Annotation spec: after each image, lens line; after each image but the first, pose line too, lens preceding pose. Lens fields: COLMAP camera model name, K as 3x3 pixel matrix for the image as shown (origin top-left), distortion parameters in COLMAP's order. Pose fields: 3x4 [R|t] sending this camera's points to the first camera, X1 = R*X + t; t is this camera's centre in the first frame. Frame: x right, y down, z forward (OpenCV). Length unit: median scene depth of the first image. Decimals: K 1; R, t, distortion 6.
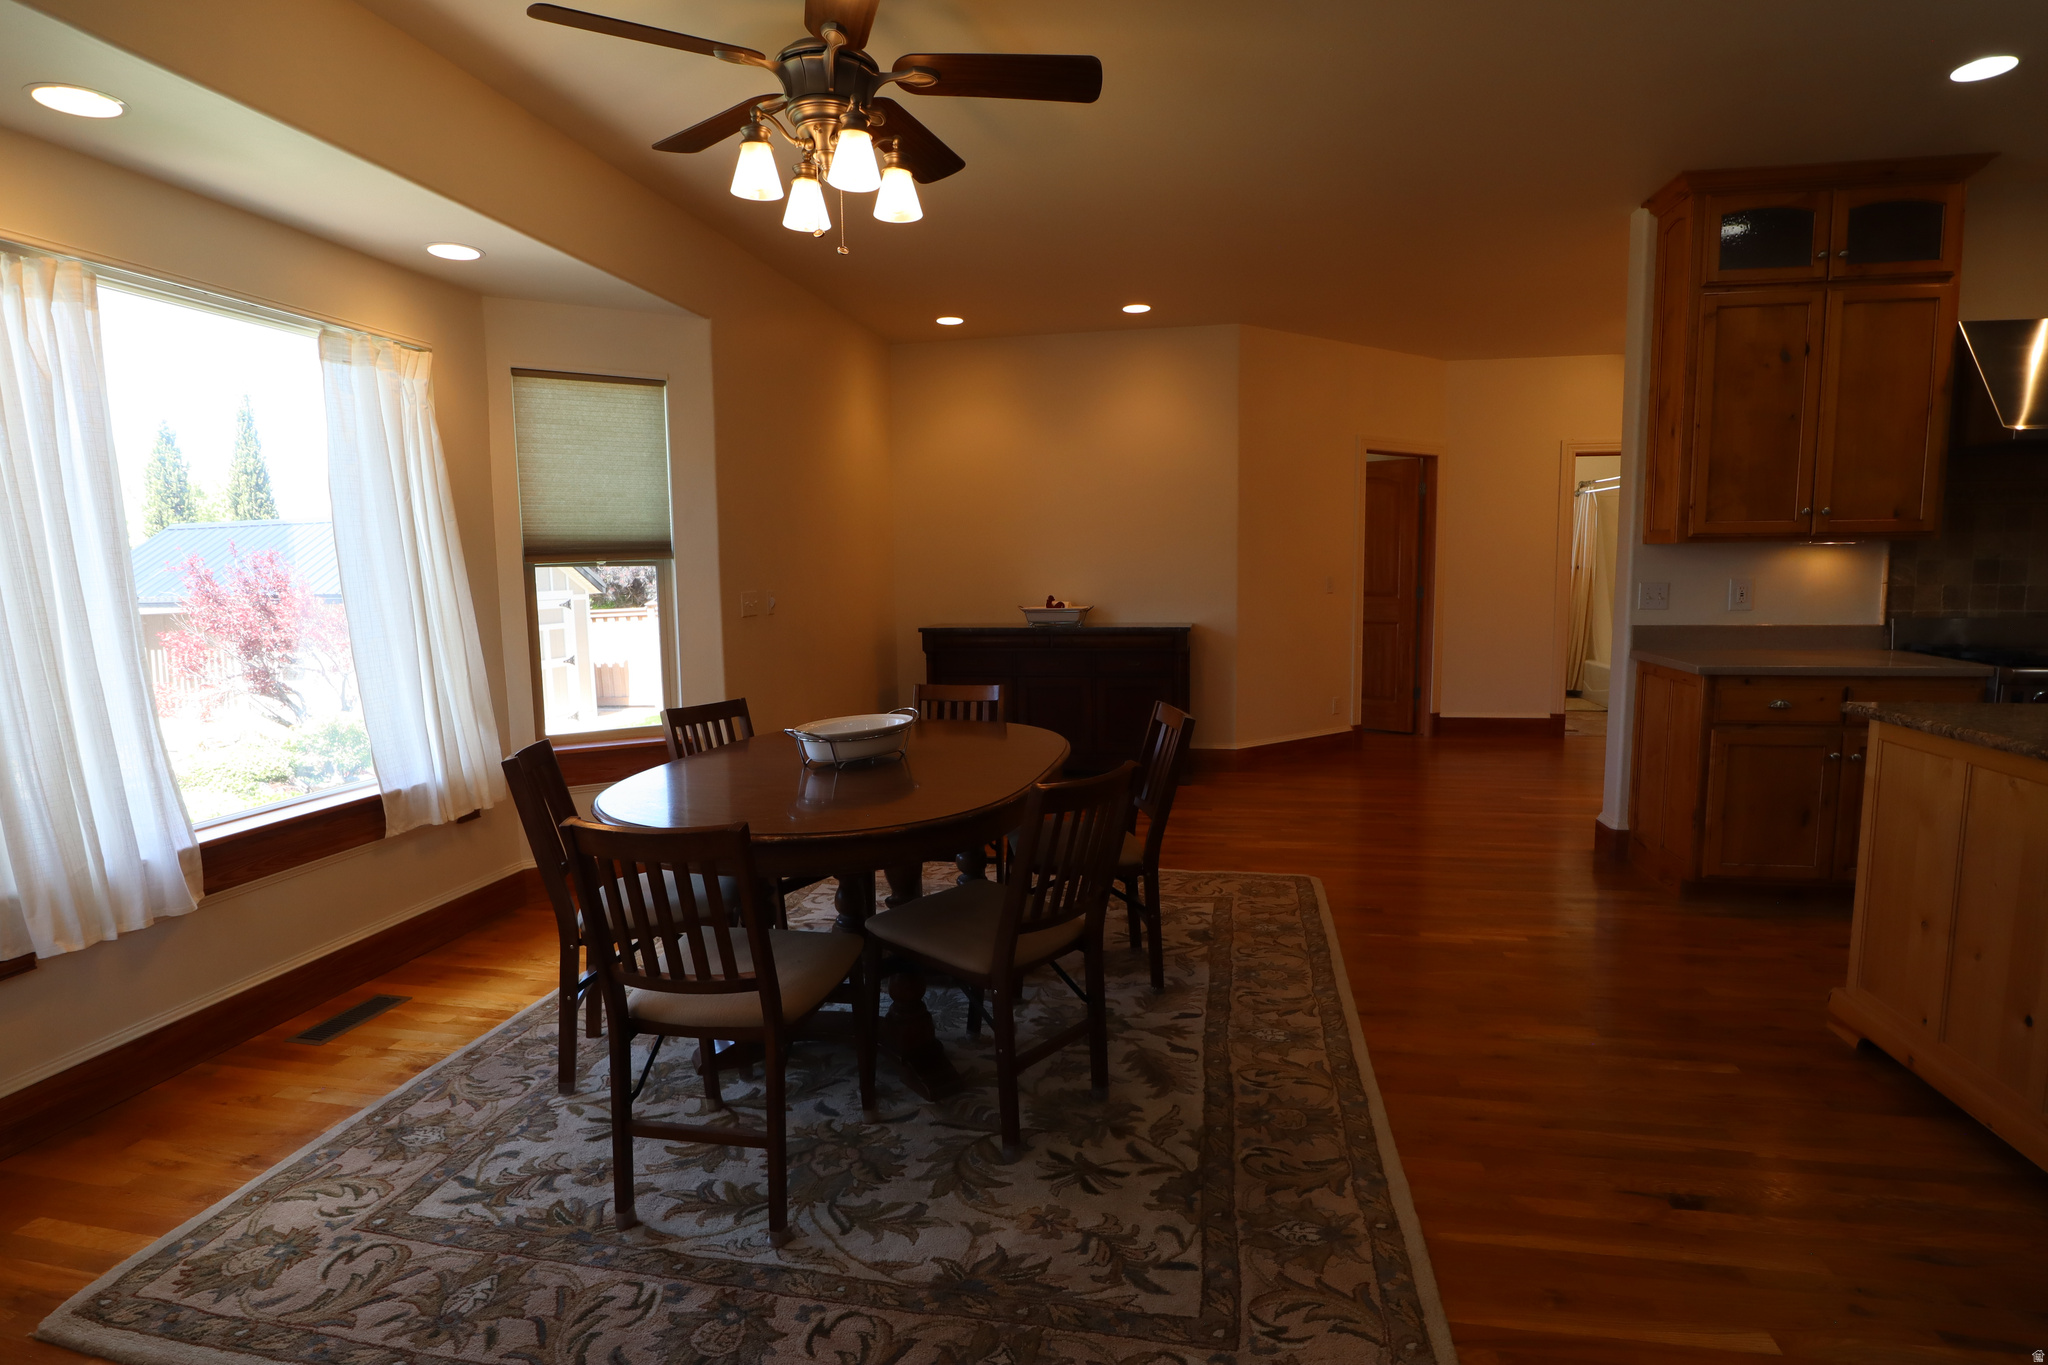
lens RADIAL K [[1033.1, 0, 1029.3], [0, 1033.1, 680.3], [0, 0, 1]] dist [-0.042120, 0.012538]
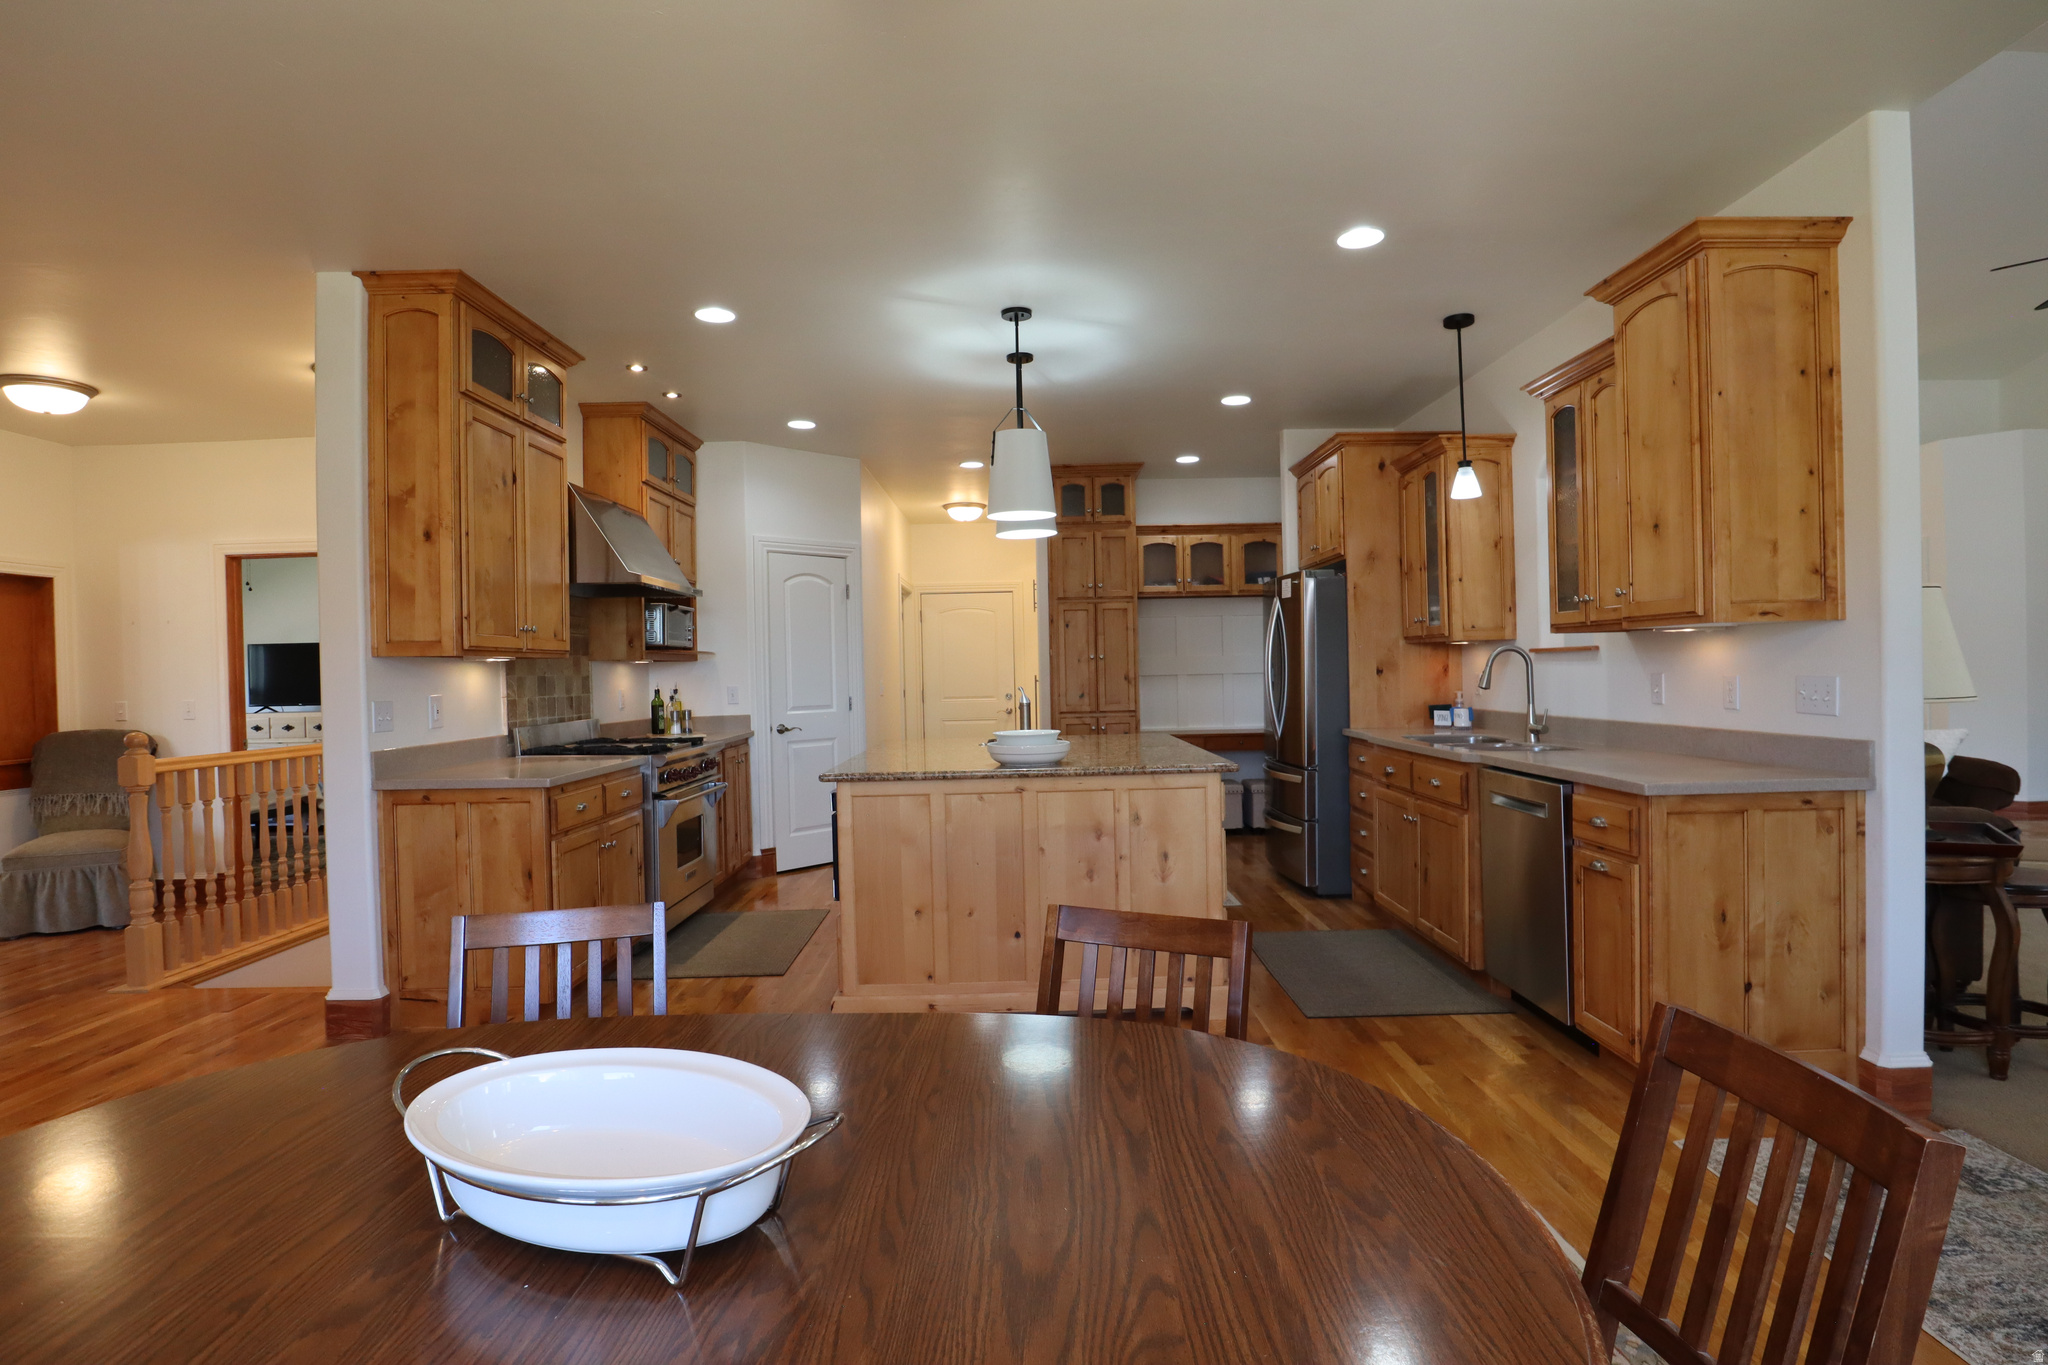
lens RADIAL K [[1033.1, 0, 1029.3], [0, 1033.1, 680.3], [0, 0, 1]] dist [-0.042120, 0.012538]
pose [[-0.213146, 0.008436, 0.976984, -0.373120], [0.135975, 0.990487, 0.021113, -0.059966], [-0.967512, 0.137345, -0.212266, 0.677879]]
